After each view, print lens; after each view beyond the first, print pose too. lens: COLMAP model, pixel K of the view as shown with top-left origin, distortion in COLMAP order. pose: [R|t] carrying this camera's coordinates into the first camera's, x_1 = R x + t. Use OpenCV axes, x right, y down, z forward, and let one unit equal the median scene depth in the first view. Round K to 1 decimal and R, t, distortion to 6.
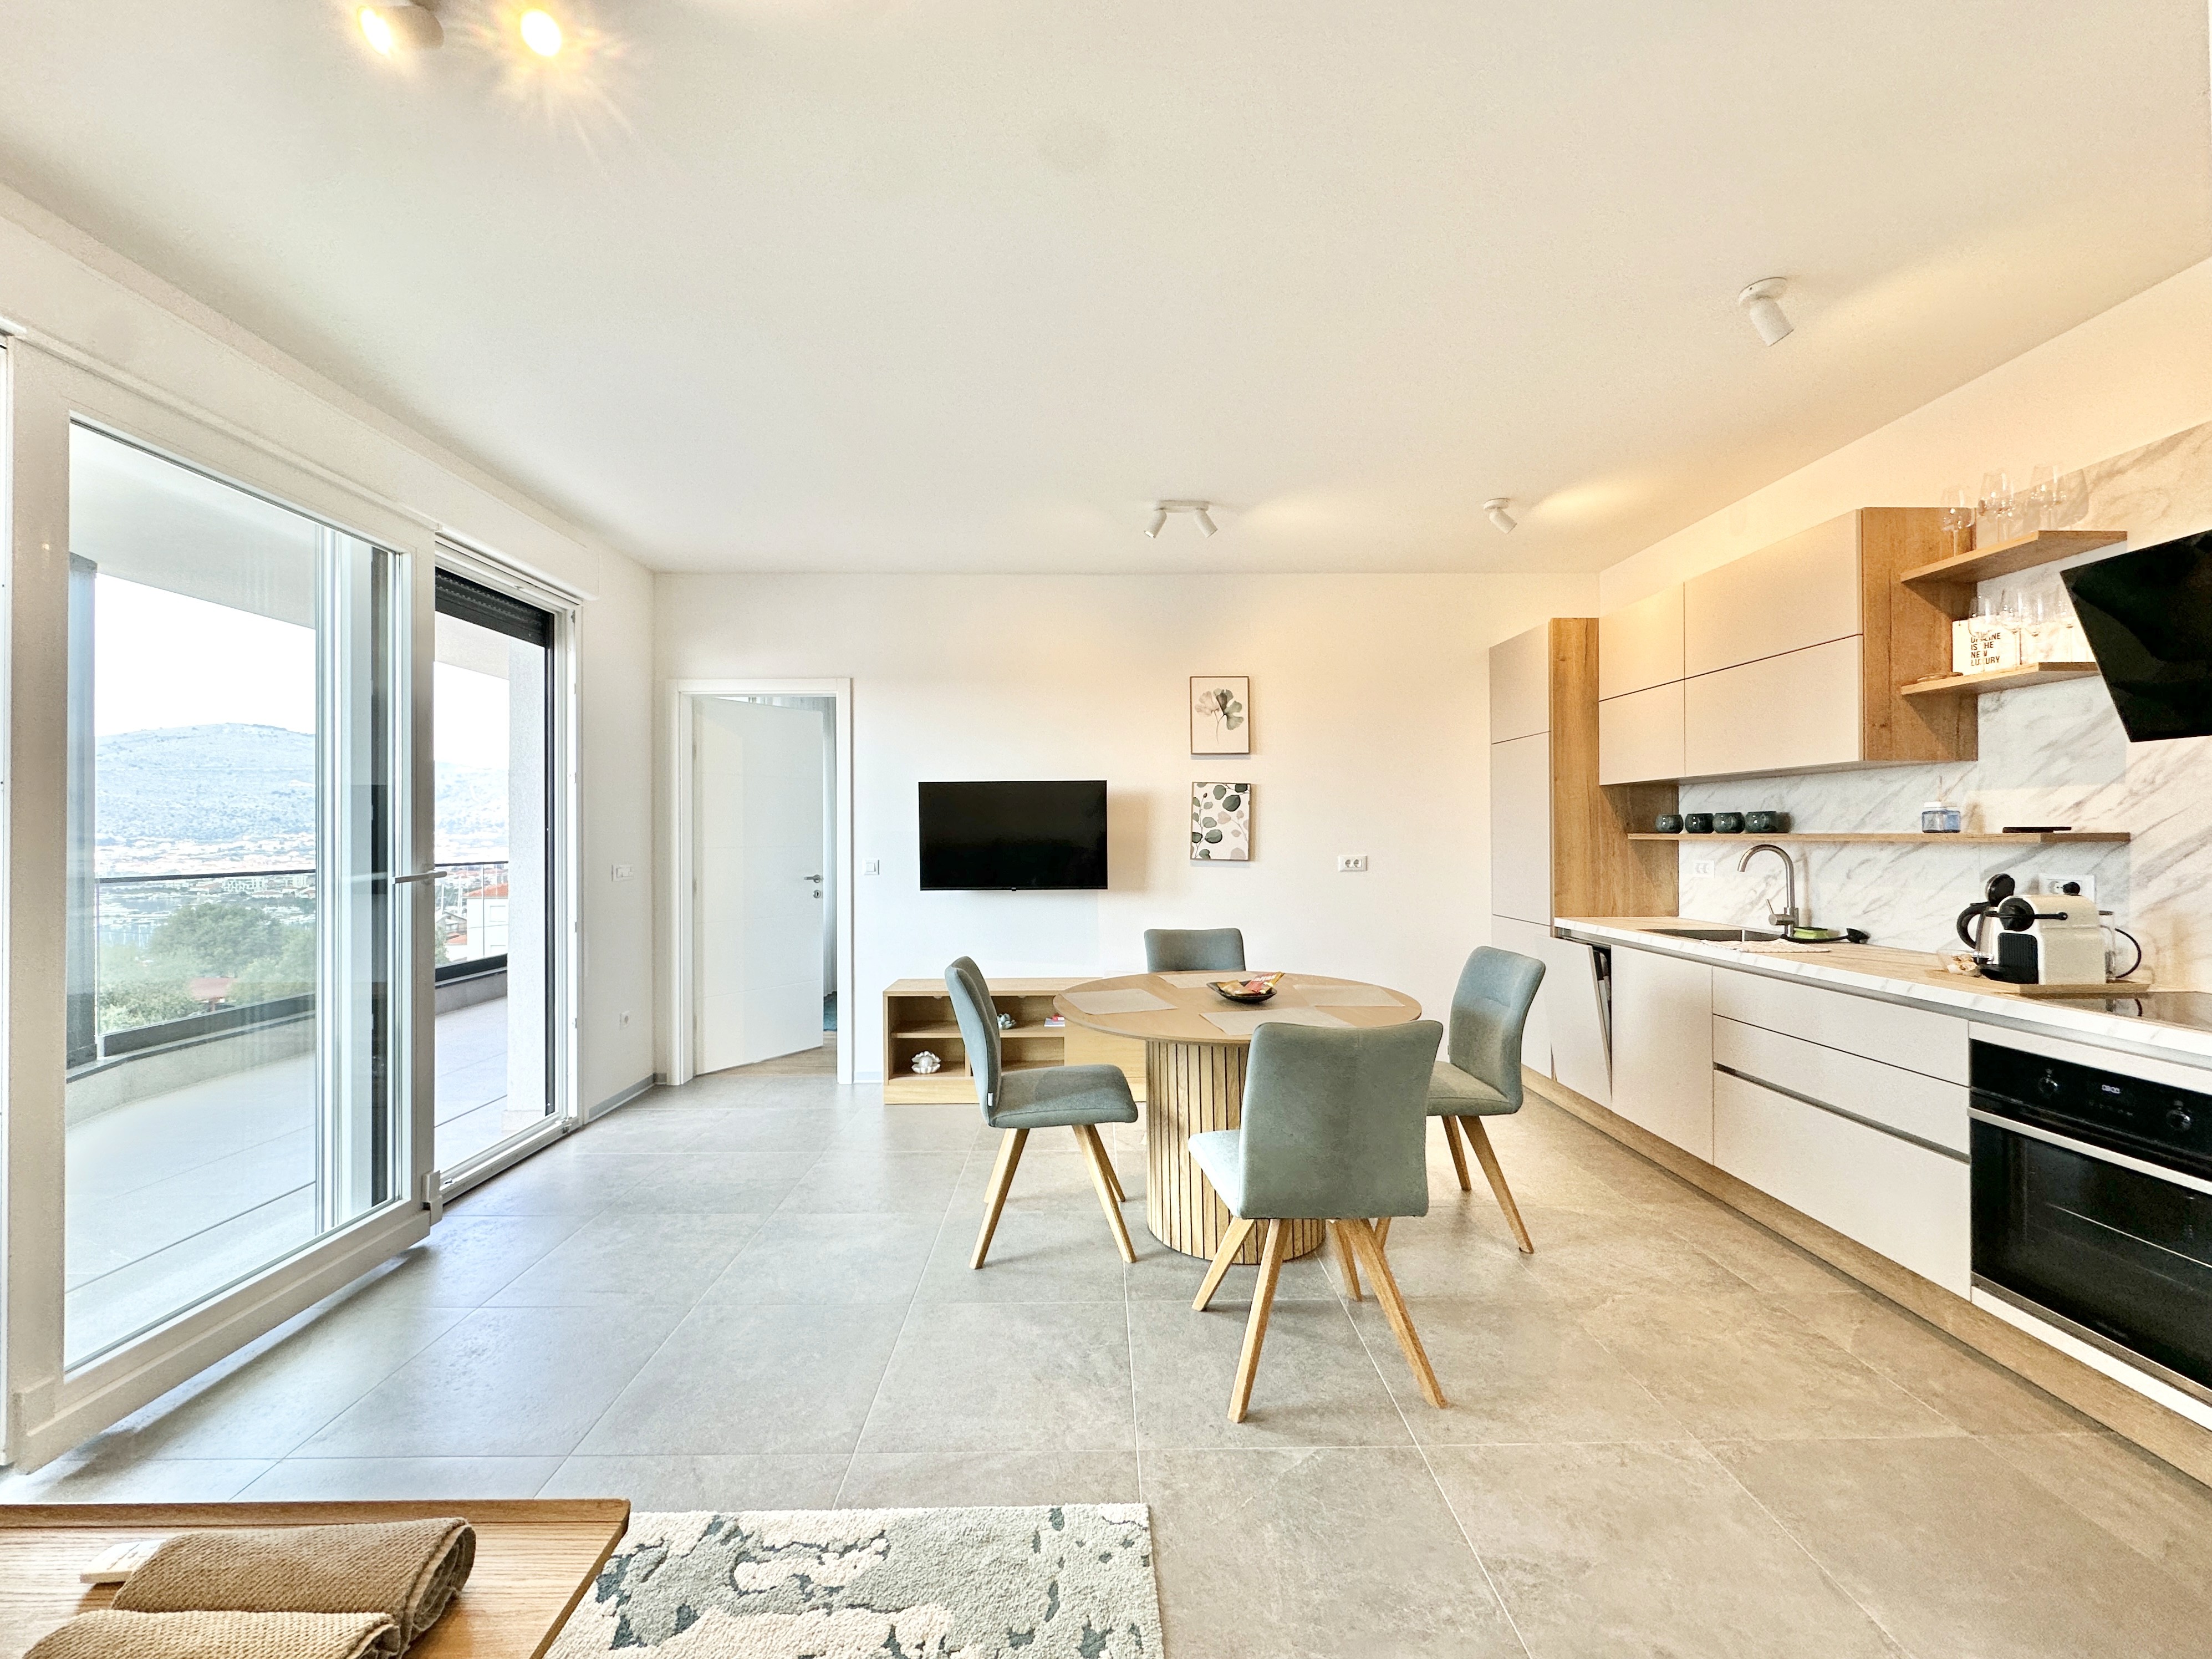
lens RADIAL K [[898.2, 0, 1106.0], [0, 898.2, 829.5], [0, 0, 1]] dist [-0.000209, 0.000482]
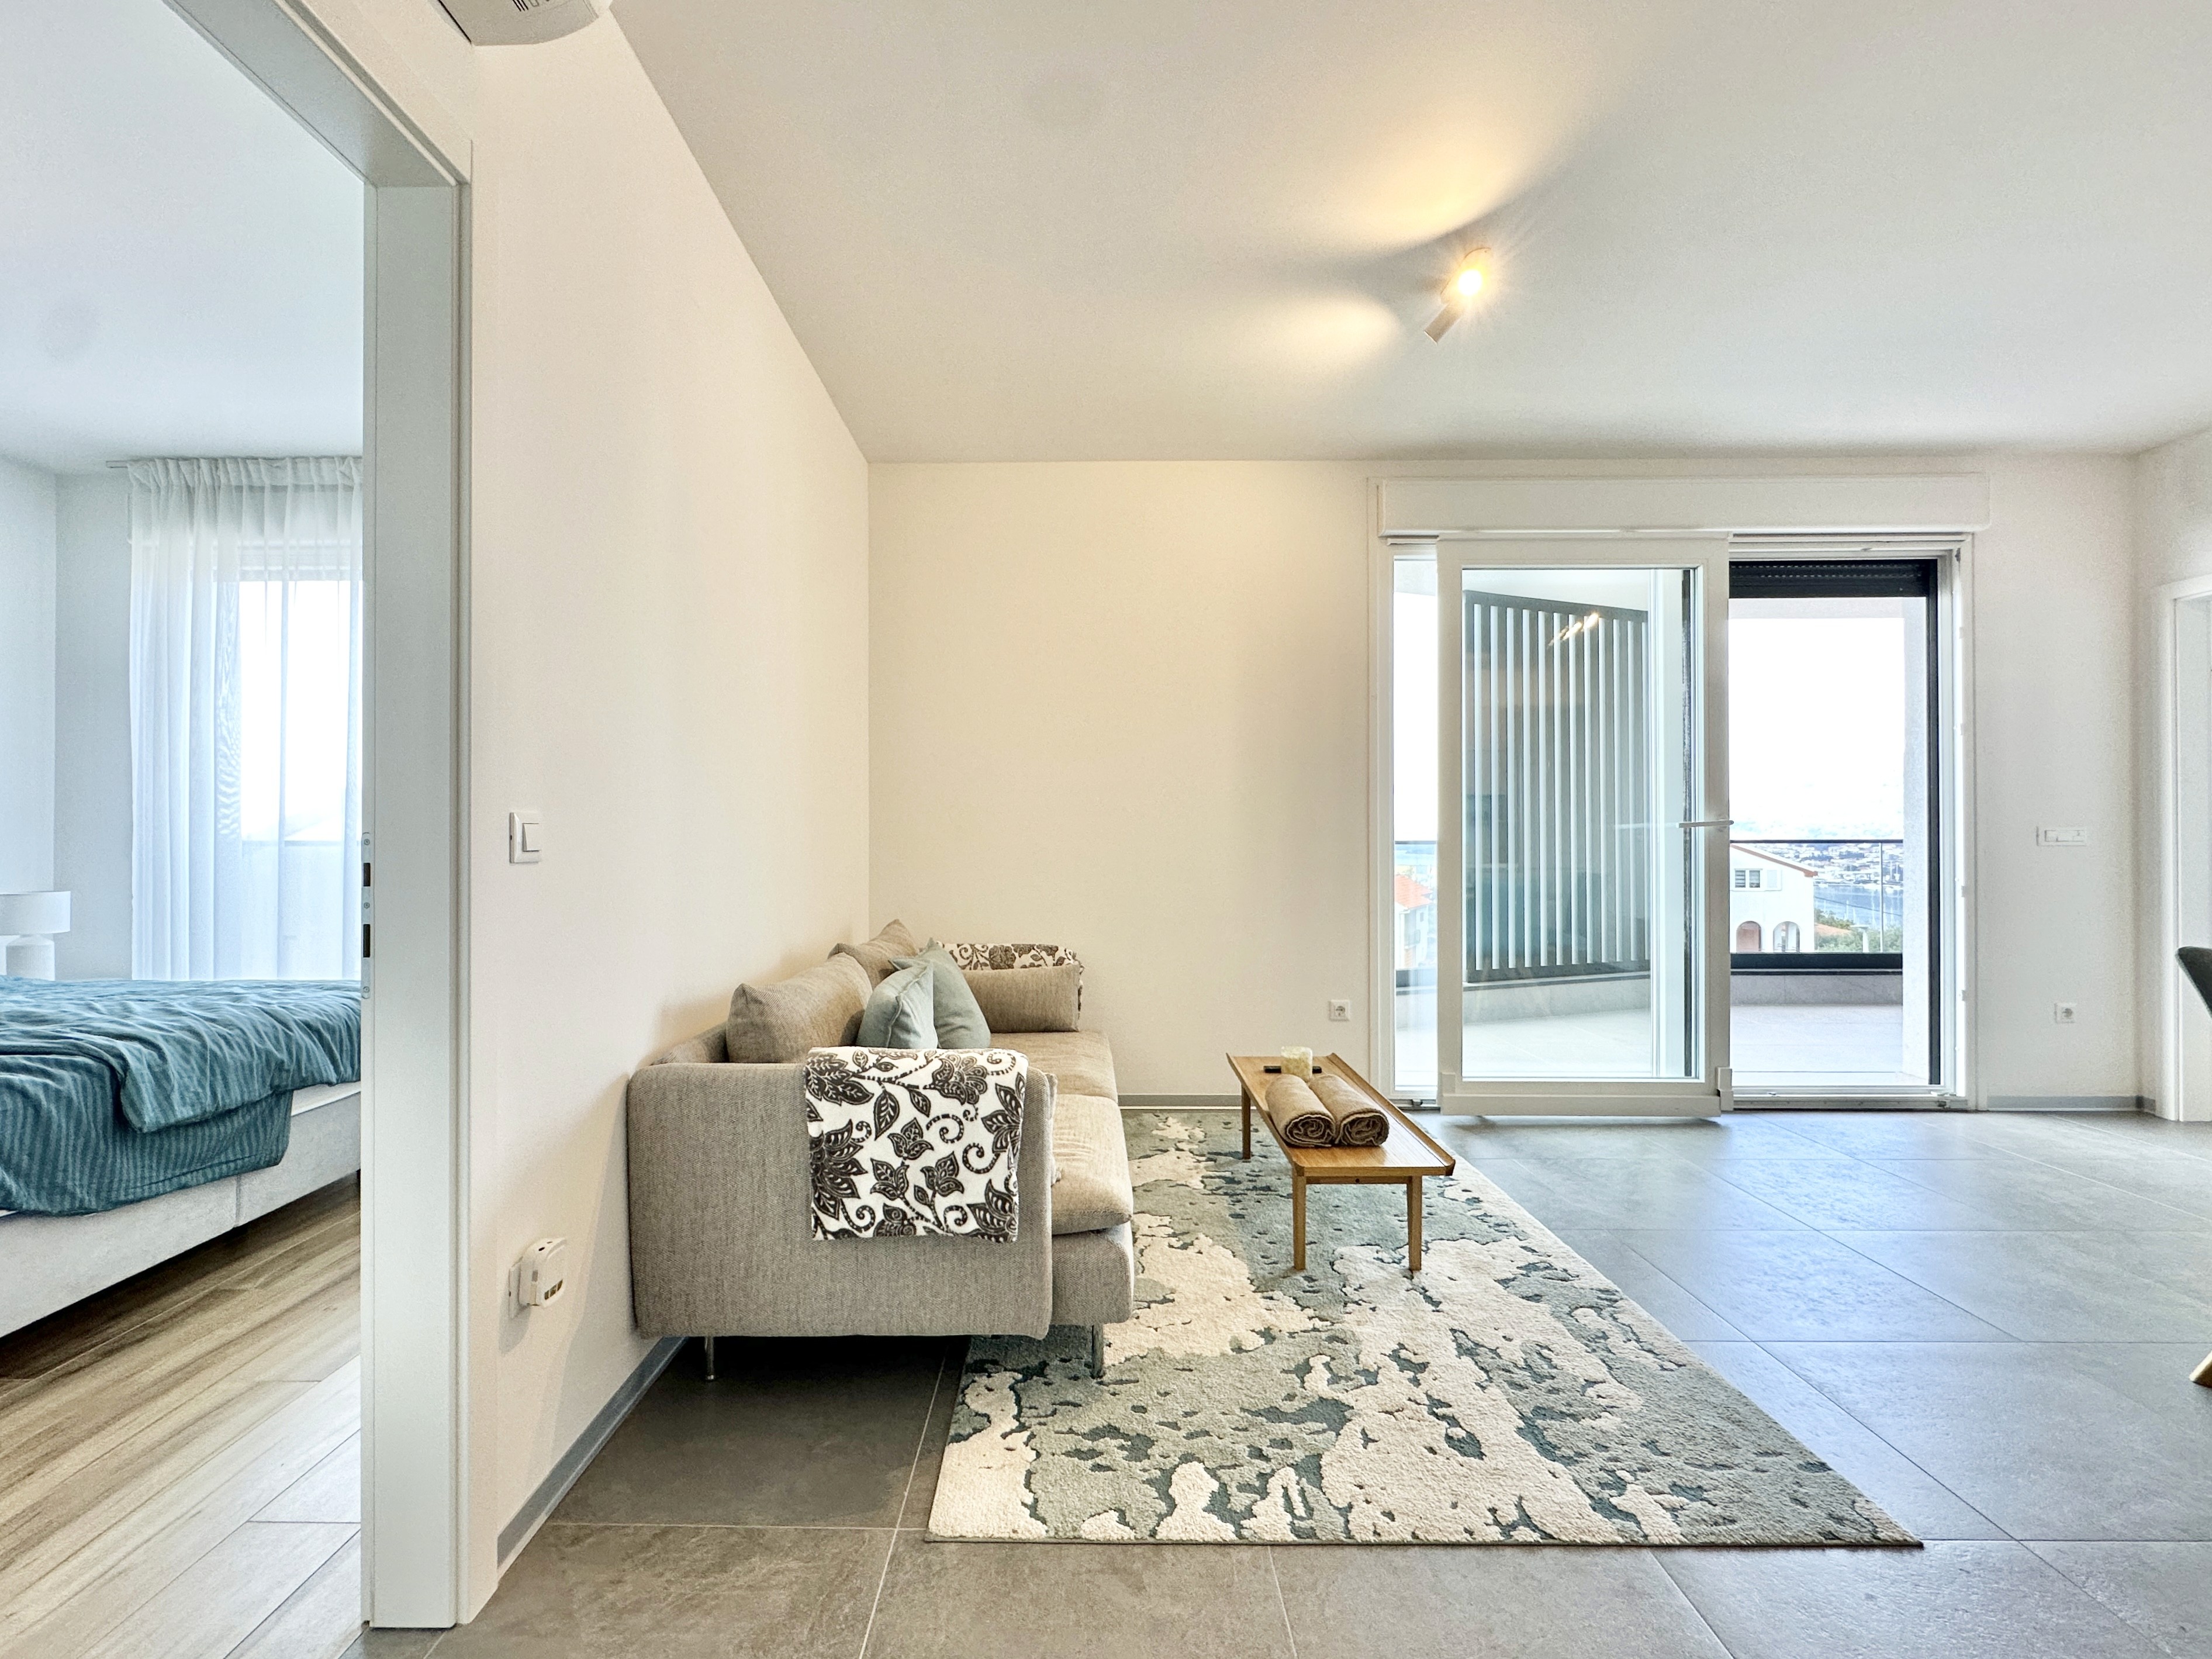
lens RADIAL K [[968.5, 0, 1070.1], [0, 968.5, 828.7], [0, 0, 1]] dist [-0.020213, 0.010280]
pose [[-0.027850, -0.006421, -0.999591, 0.551029], [0.005222, 0.999965, -0.006569, 0.060529], [0.999598, -0.005403, -0.027816, 0.146193]]
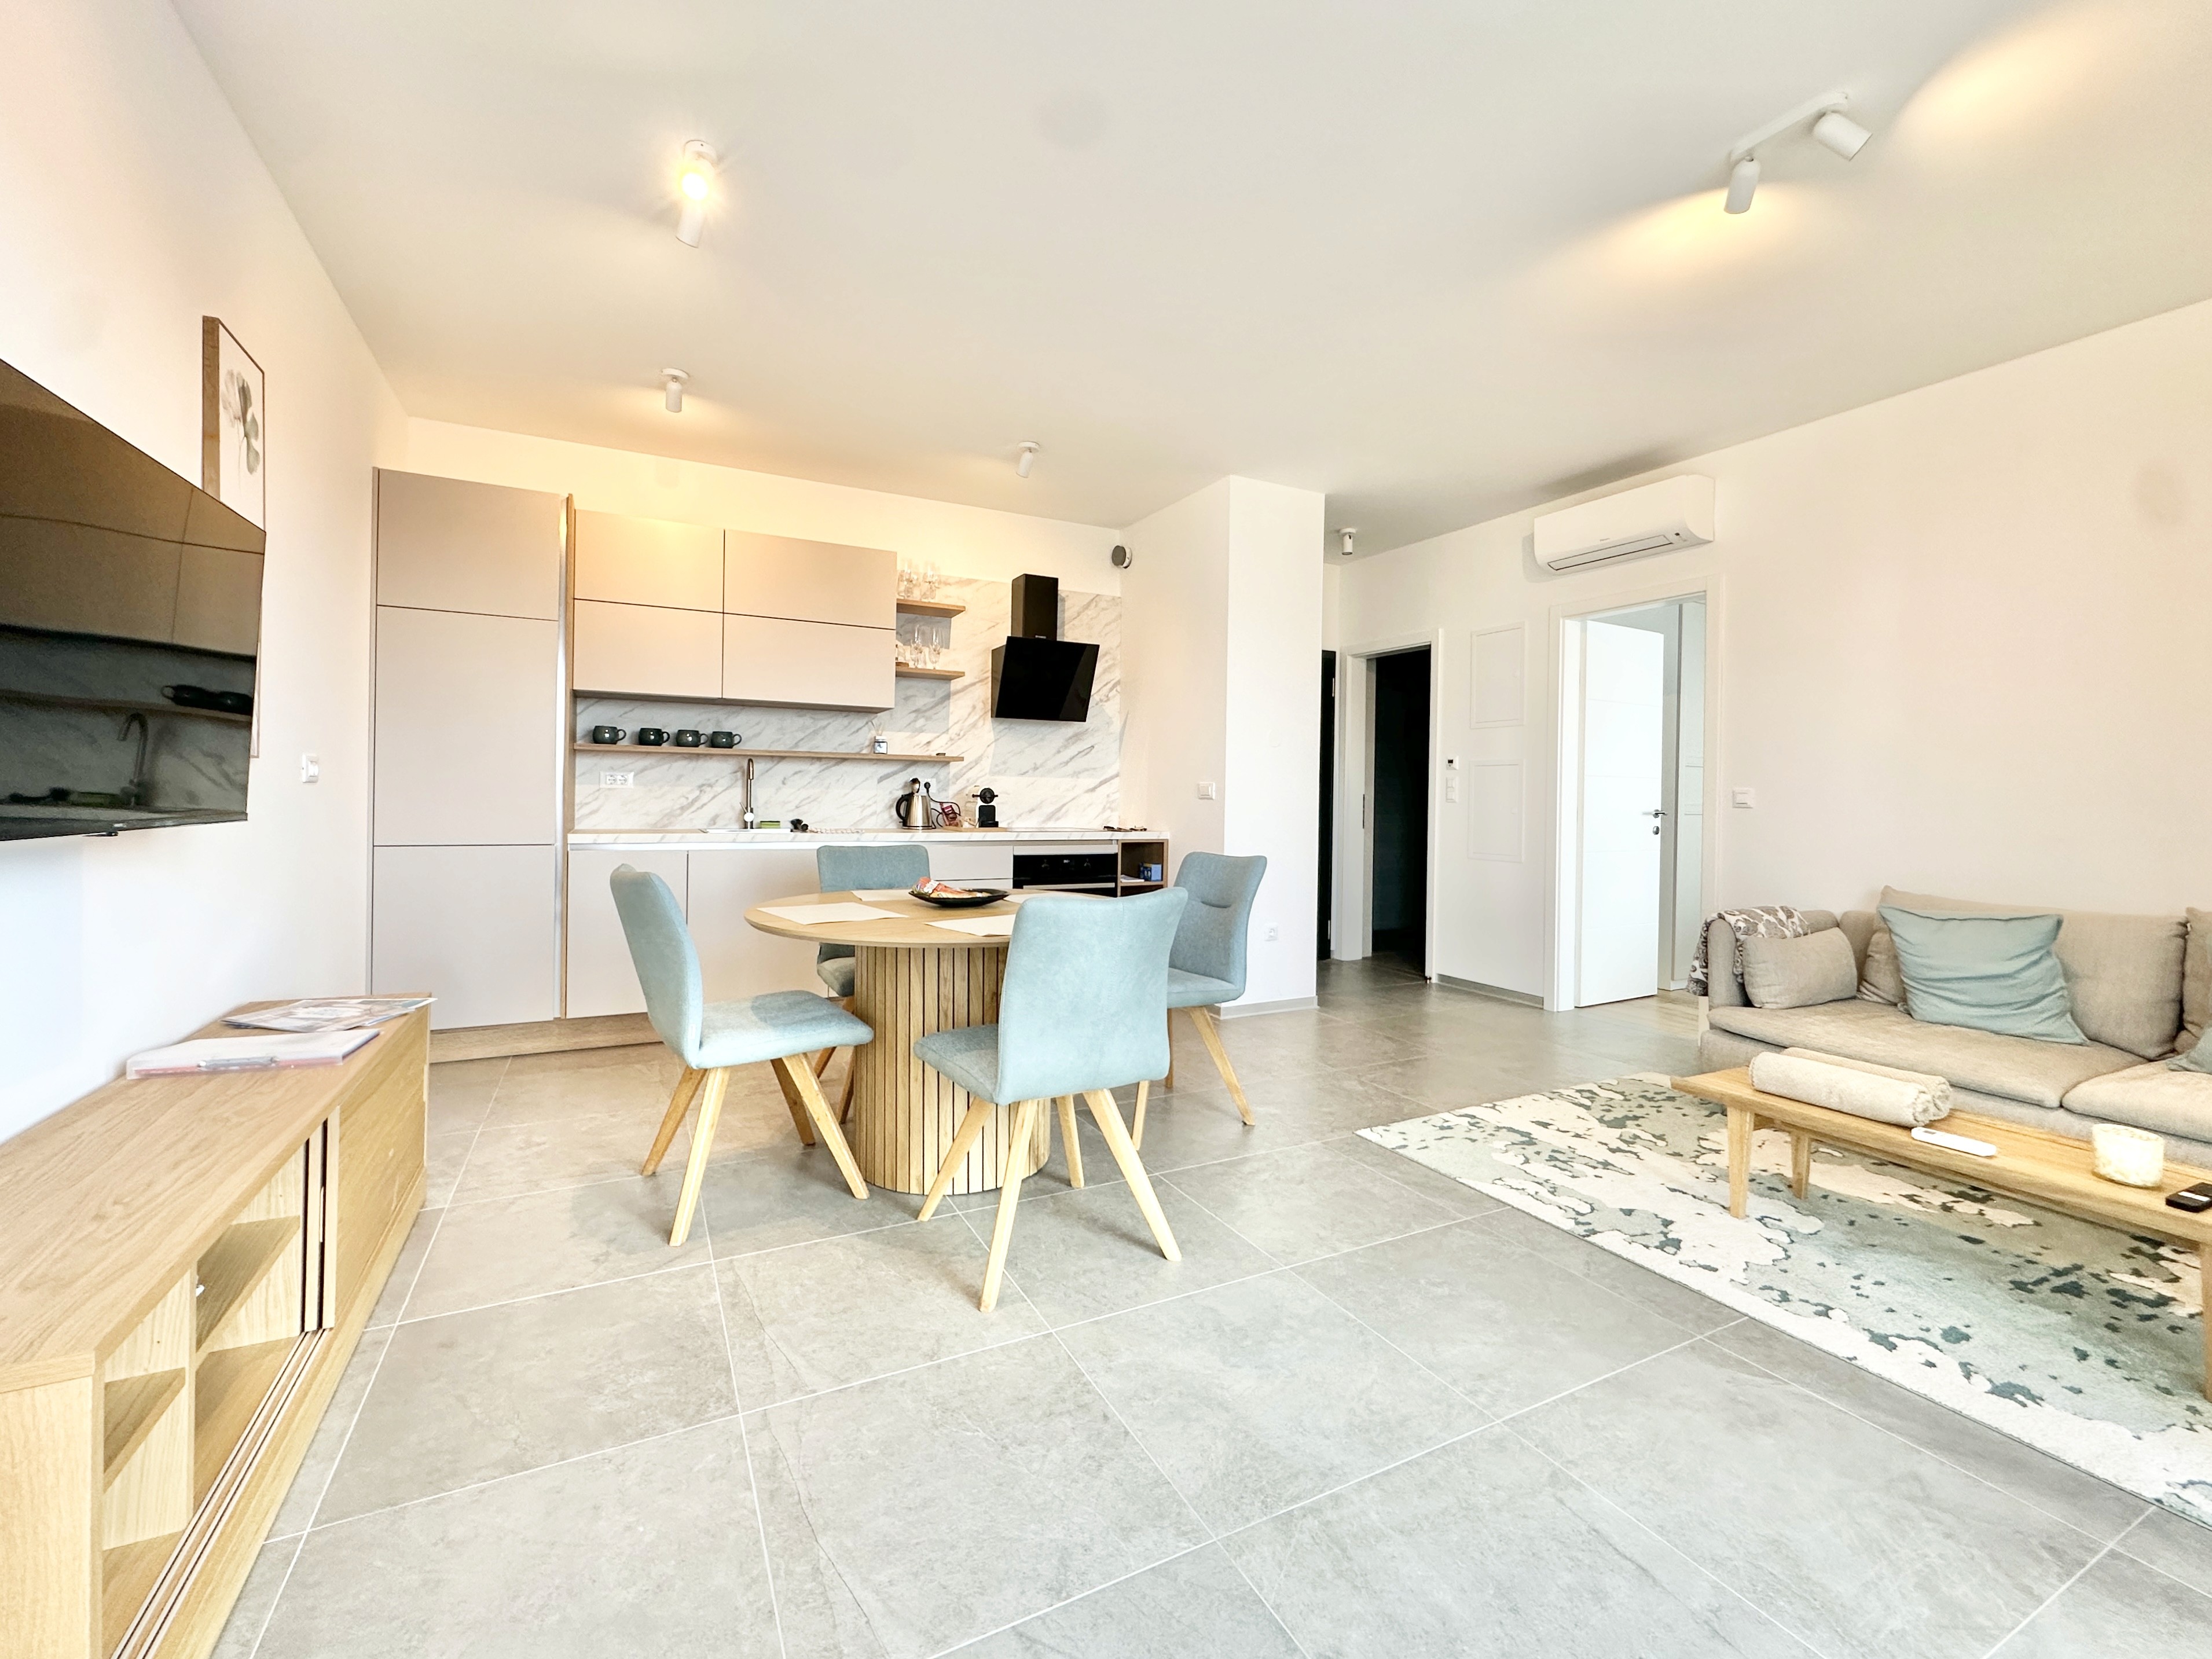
lens RADIAL K [[898.1, 0, 1106.0], [0, 898.1, 829.5], [0, 0, 1]] dist [-0.000209, 0.000482]
pose [[-0.429557, -0.038968, 0.902198, -0.741872], [-0.019953, 0.999234, 0.033659, 0.074501], [-0.902819, -0.003543, -0.430006, 1.261186]]
